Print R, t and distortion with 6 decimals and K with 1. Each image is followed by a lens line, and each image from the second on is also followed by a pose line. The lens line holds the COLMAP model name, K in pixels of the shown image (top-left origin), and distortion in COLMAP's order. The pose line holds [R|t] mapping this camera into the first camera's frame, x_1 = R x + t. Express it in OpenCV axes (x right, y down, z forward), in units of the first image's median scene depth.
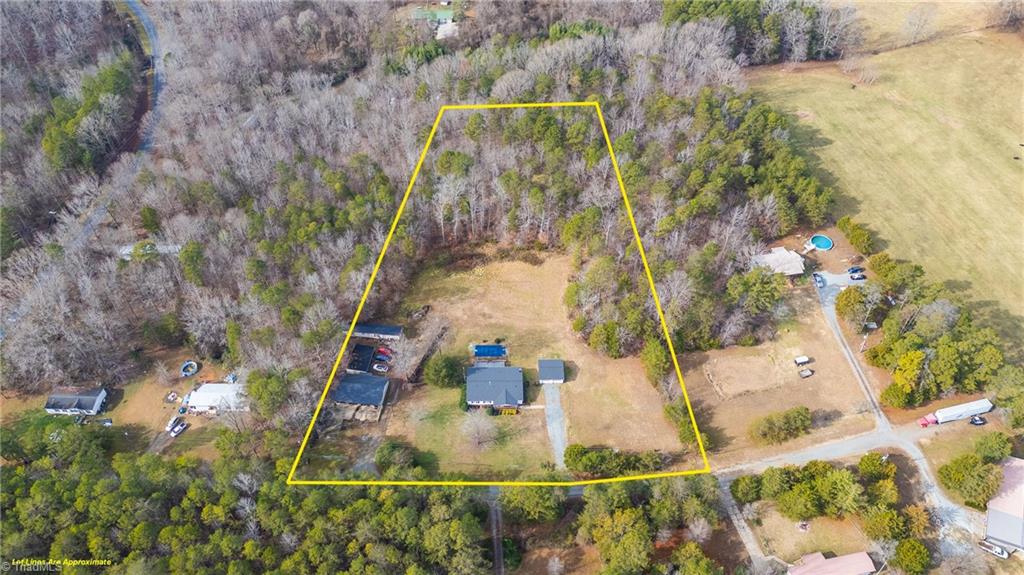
lens RADIAL K [[747.5, 0, 512.0], [0, 747.5, 287.5], [0, 0, 1]] dist [0.091730, -0.088531]
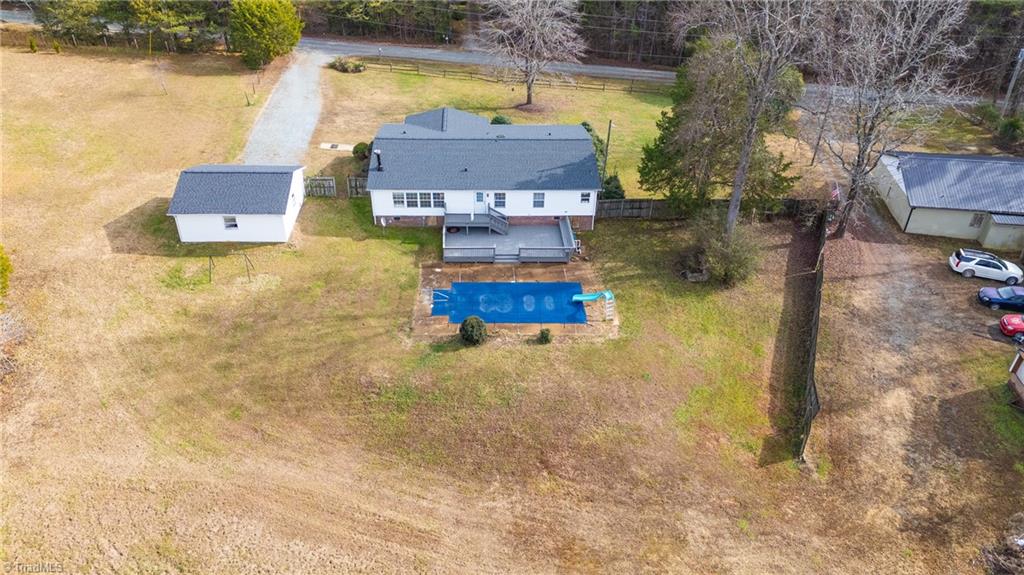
lens RADIAL K [[747.5, 0, 512.0], [0, 747.5, 287.5], [0, 0, 1]] dist [0.091730, -0.088531]
pose [[-0.999408, -0.008727, -0.033275, -0.023700], [-0.034268, 0.167883, 0.985211, -0.117292], [-0.003012, 0.985768, -0.168083, 1.061897]]
